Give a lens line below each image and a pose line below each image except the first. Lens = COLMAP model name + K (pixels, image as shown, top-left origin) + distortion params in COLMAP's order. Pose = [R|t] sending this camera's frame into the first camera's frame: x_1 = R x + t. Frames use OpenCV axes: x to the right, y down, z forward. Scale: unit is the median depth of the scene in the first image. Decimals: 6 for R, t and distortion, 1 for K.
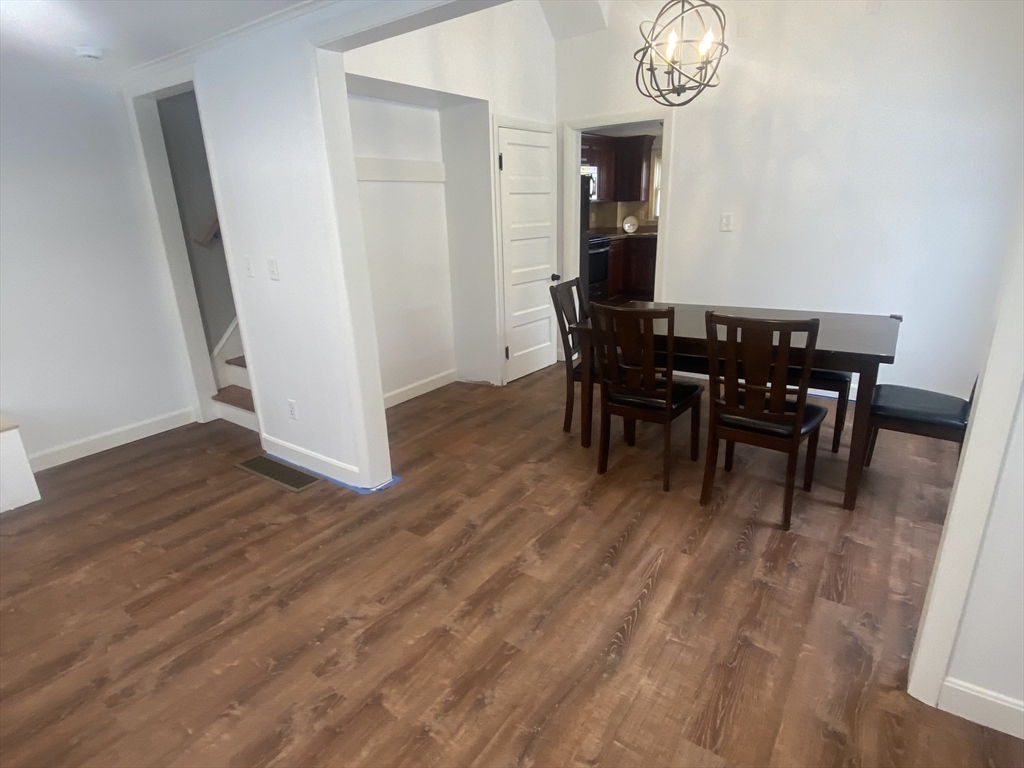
lens RADIAL K [[548.4, 0, 512.0], [0, 548.4, 384.0], [0, 0, 1]] dist [-0.000860, -0.012799]
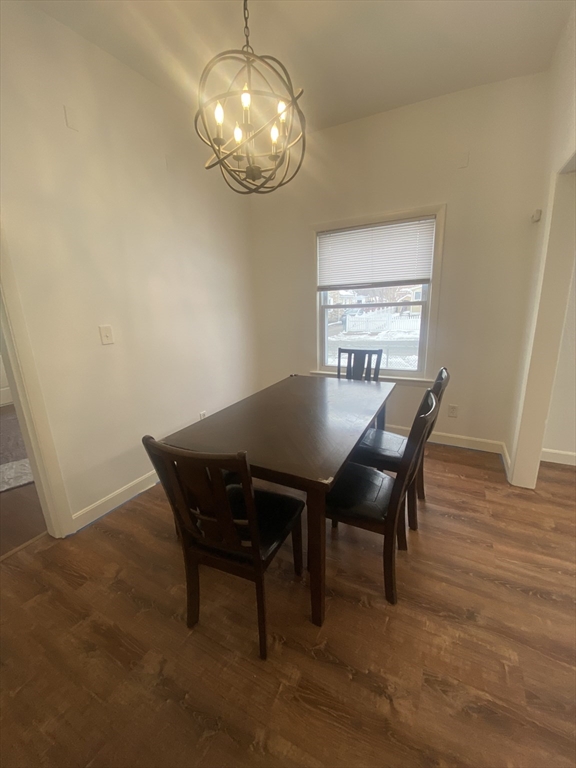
lens RADIAL K [[307.1, 0, 288.0], [0, 307.1, 384.0], [0, 0, 1]] dist [0.001237, -0.011899]
pose [[-0.121843, -0.206036, 0.970929, -0.253102], [0.344885, 0.908476, 0.236063, -0.376946], [-0.930703, 0.363622, -0.039632, 1.229360]]
